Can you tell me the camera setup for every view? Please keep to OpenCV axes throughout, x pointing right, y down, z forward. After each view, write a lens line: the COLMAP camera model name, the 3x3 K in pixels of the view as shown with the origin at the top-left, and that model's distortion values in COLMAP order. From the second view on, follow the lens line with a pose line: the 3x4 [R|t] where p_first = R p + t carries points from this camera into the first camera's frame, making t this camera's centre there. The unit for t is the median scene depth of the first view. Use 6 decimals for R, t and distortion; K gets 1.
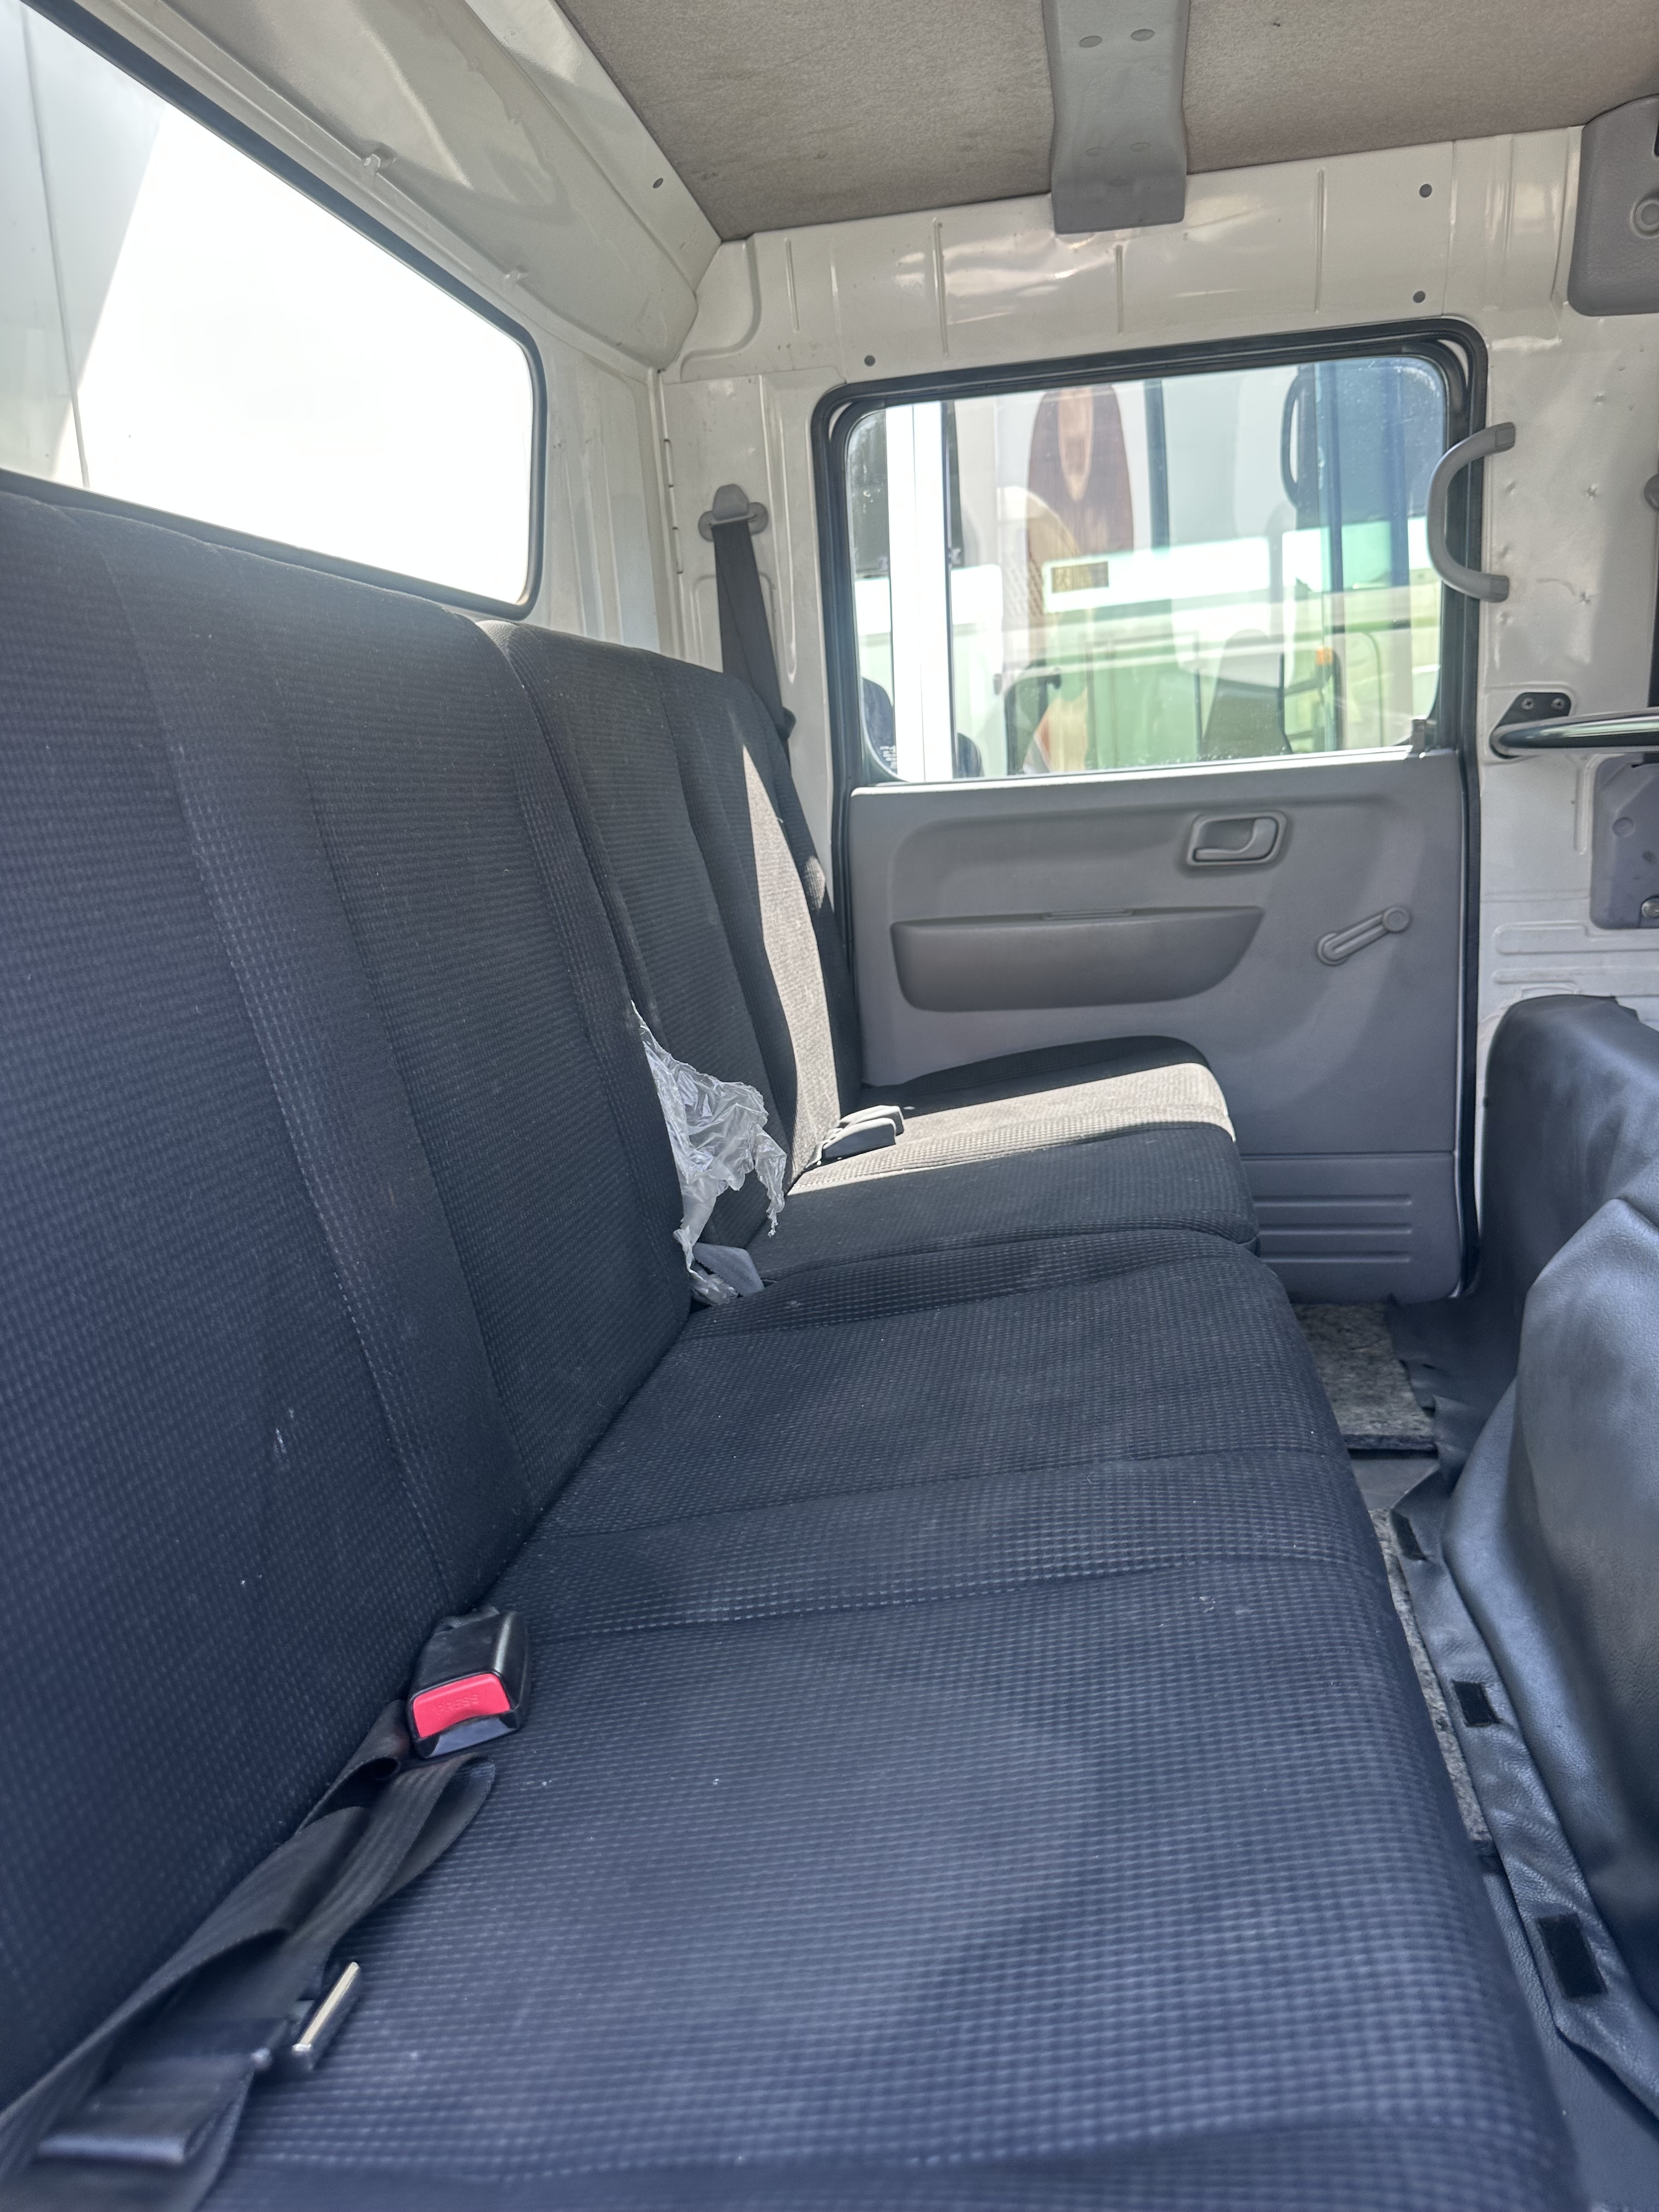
lens RADIAL K [[1578.5, 0, 820.4], [0, 1578.5, 1087.2], [0, 0, 1]] dist [0.076569, -0.111141]
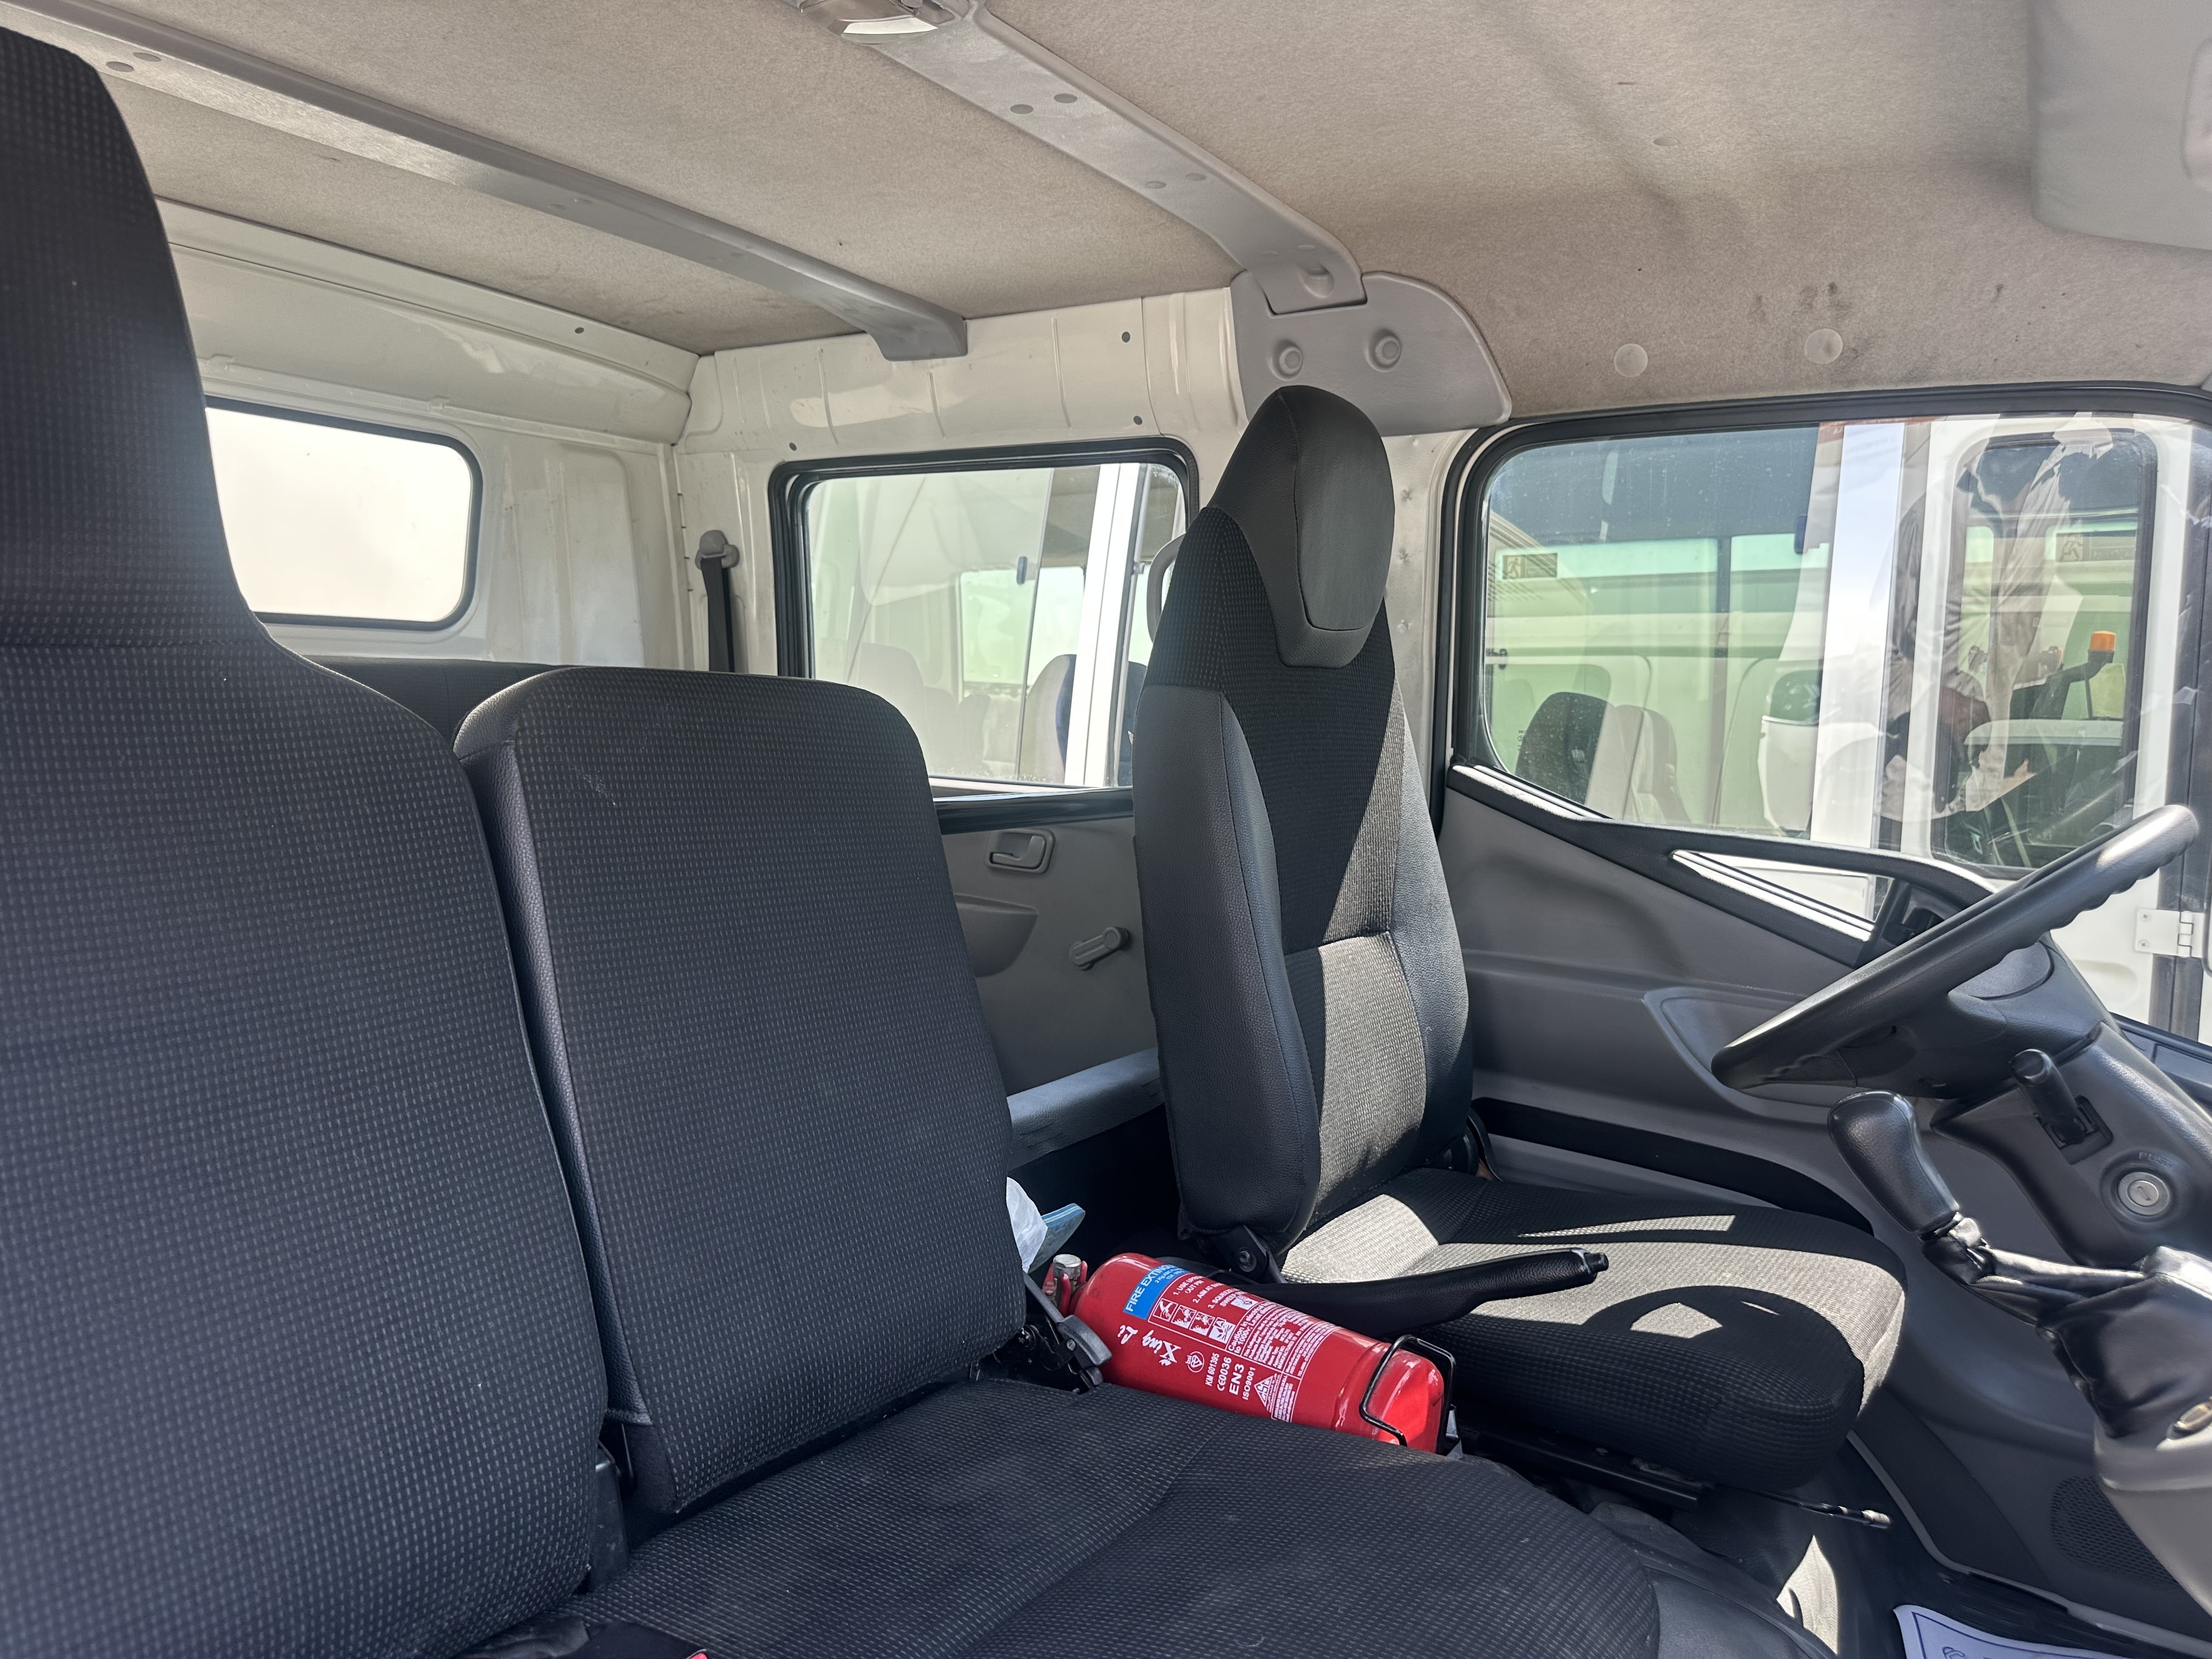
lens RADIAL K [[1578.5, 0, 1116.2], [0, 1578.5, 824.6], [0, 0, 1]] dist [0.076569, -0.111141]
pose [[0.921952, 0.122076, -0.367563, 0.840483], [-0.157188, 0.985291, -0.067034, -0.127213], [0.353973, 0.119578, 0.927580, -0.045342]]
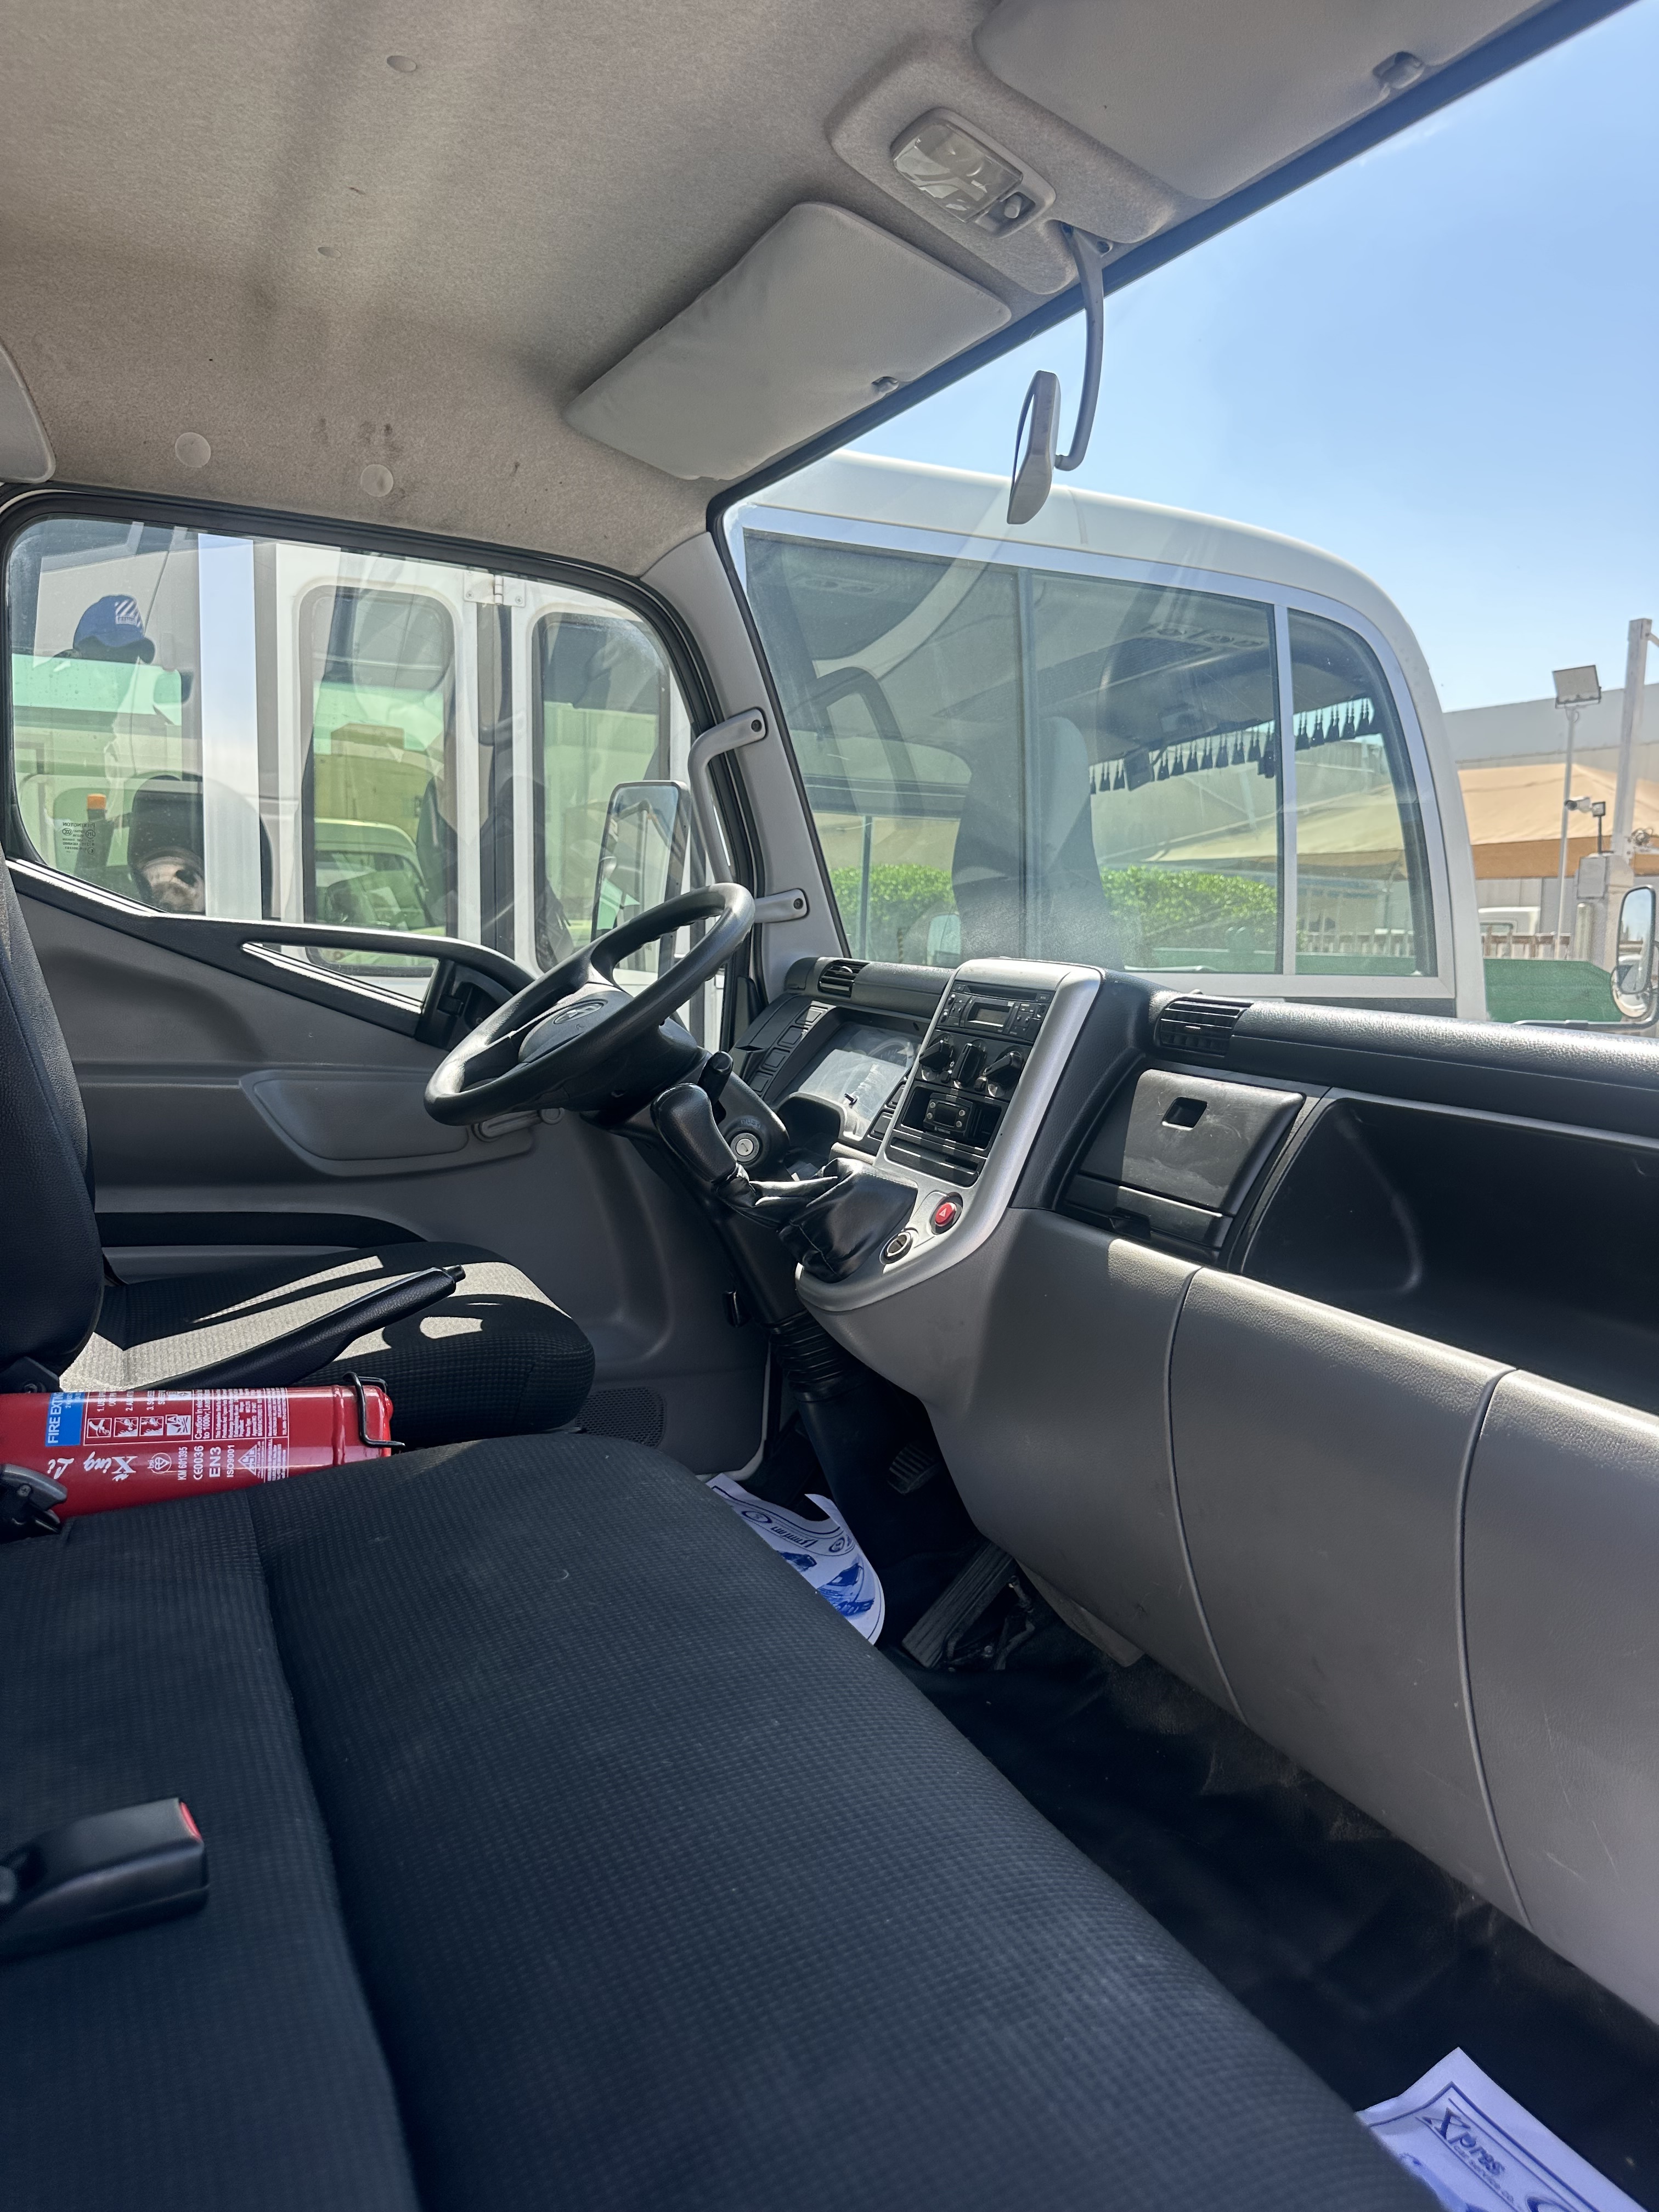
lens RADIAL K [[1546.2, 0, 868.6], [0, 1546.2, 1151.4], [0, 0, 1]] dist [0.009963, -0.025146]
pose [[0.798632, 0.004676, 0.601802, 0.497009], [0.016653, 0.999415, -0.029865, -0.054687], [-0.601590, 0.033873, 0.798087, -0.057475]]
